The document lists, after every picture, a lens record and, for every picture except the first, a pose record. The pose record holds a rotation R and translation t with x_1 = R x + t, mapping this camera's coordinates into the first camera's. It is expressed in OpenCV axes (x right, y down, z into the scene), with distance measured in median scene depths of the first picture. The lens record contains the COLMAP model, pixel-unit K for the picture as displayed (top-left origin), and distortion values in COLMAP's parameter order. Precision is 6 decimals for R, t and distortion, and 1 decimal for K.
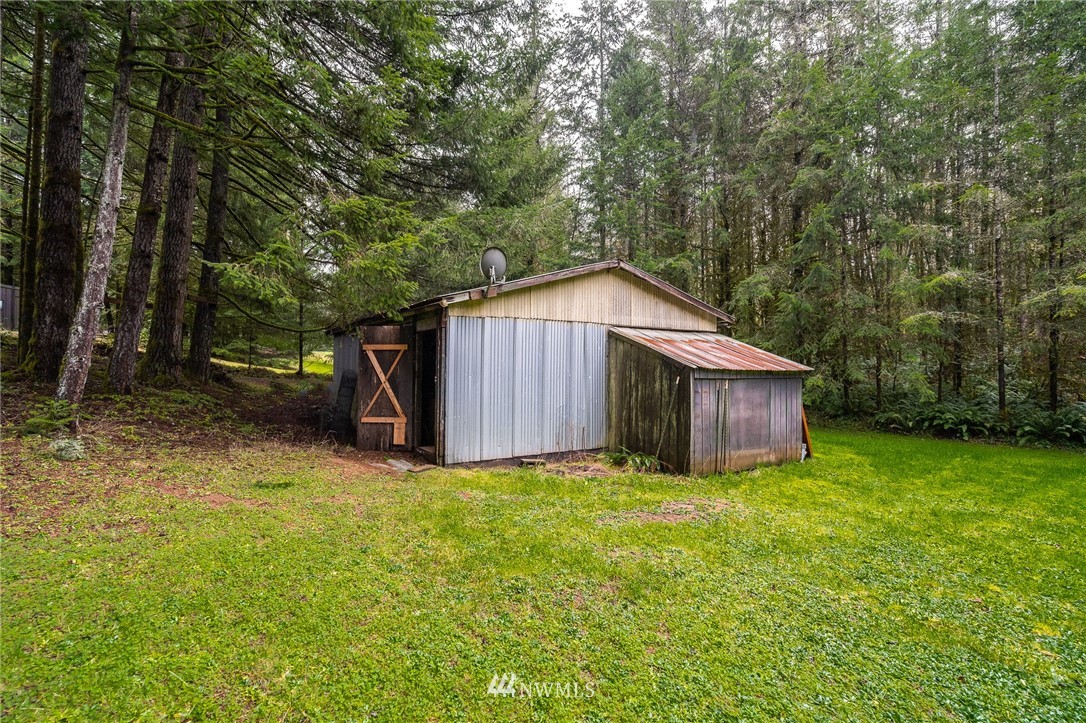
lens RADIAL K [[503.5, 0, 542.9], [0, 503.5, 358.6], [0, 0, 1]] dist [-0.002188, 0.001528]
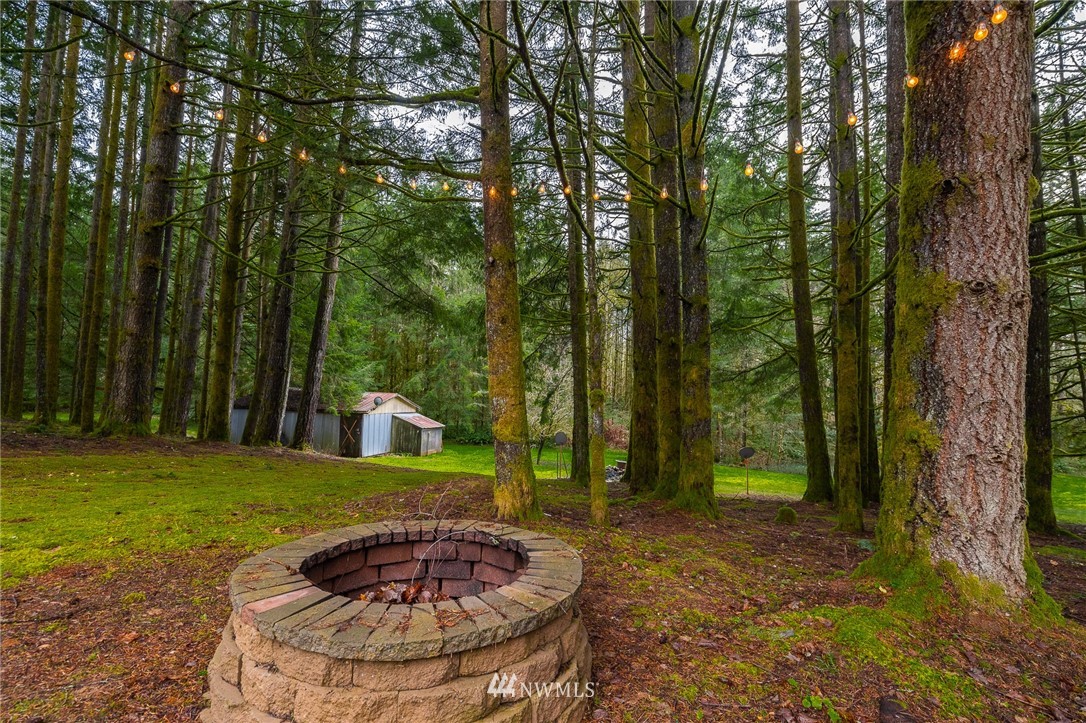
lens RADIAL K [[503.5, 0, 540.4], [0, 503.5, 359.6], [0, 0, 1]] dist [-0.002188, 0.001528]
pose [[0.712203, 0.074531, 0.698006, -1.531948], [-0.043455, 0.997122, -0.062131, -0.261752], [-0.700627, 0.013918, 0.713392, -2.047666]]
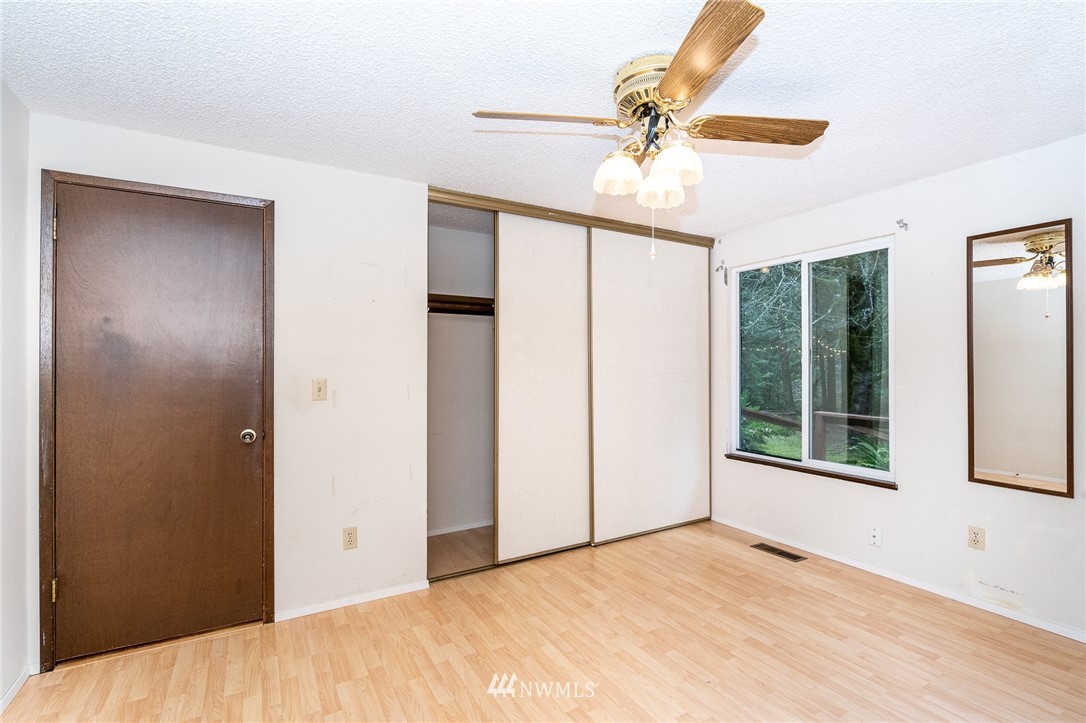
lens RADIAL K [[503.5, 0, 543.4], [0, 503.5, 365.8], [0, 0, 1]] dist [-0.002188, 0.001528]
pose [[0.966947, 0.007618, 0.254865, -2.931127], [-0.013251, 0.999704, 0.020393, -0.417593], [-0.254634, -0.023096, 0.966762, -3.650212]]
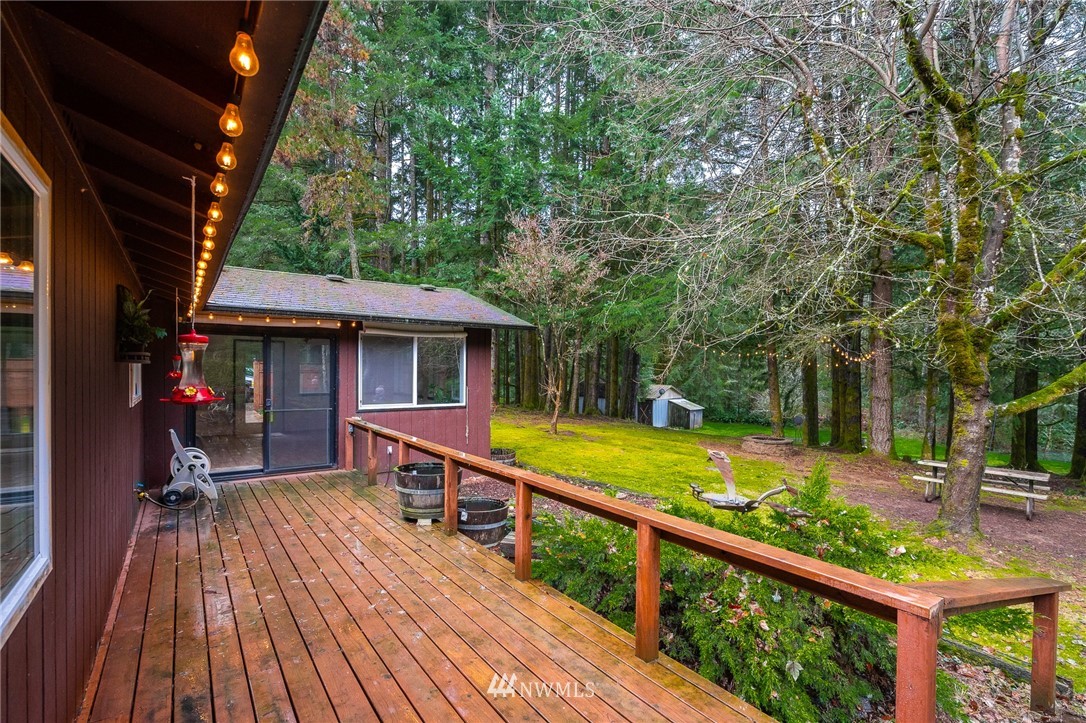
lens RADIAL K [[521.3, 0, 541.8], [0, 521.3, 376.8], [0, 0, 1]] dist [0.006102, 0.000537]
pose [[0.939400, 0.011850, 0.342617, -2.697594], [-0.025684, 0.999026, 0.035867, -0.429987], [-0.341858, -0.042494, 0.938790, -3.195140]]
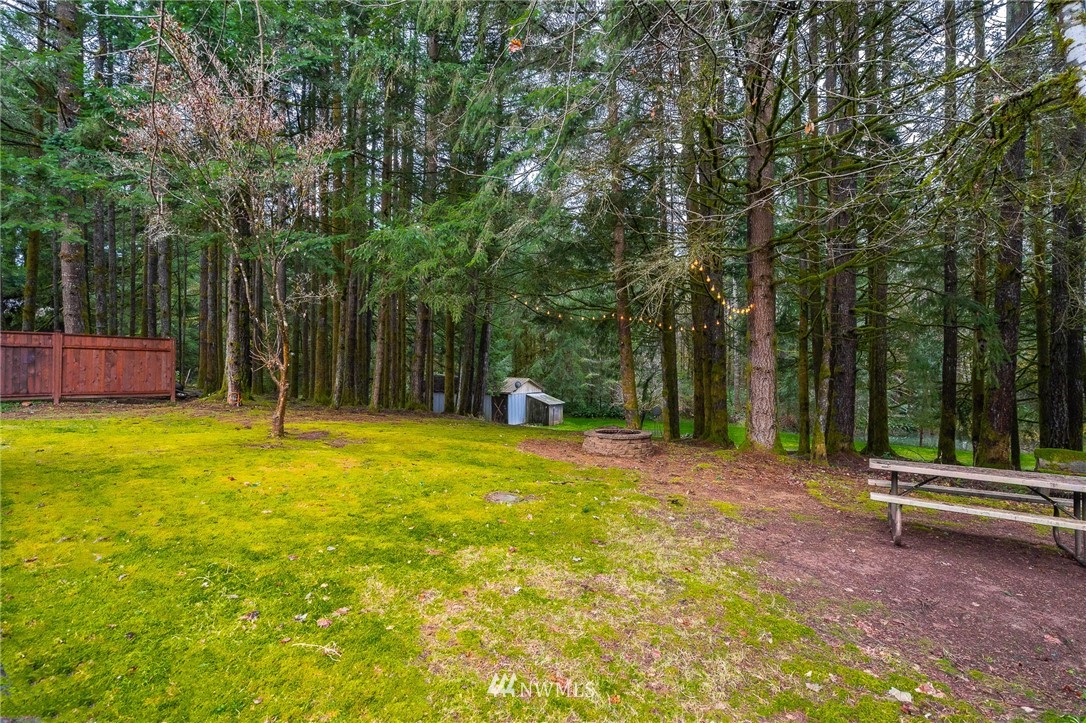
lens RADIAL K [[503.5, 0, 544.0], [0, 503.5, 356.6], [0, 0, 1]] dist [-0.002188, 0.001528]
pose [[0.832182, 0.026006, 0.553892, -2.170960], [-0.021906, 0.999662, -0.014024, -0.332708], [-0.554069, -0.000463, 0.832470, -2.690311]]
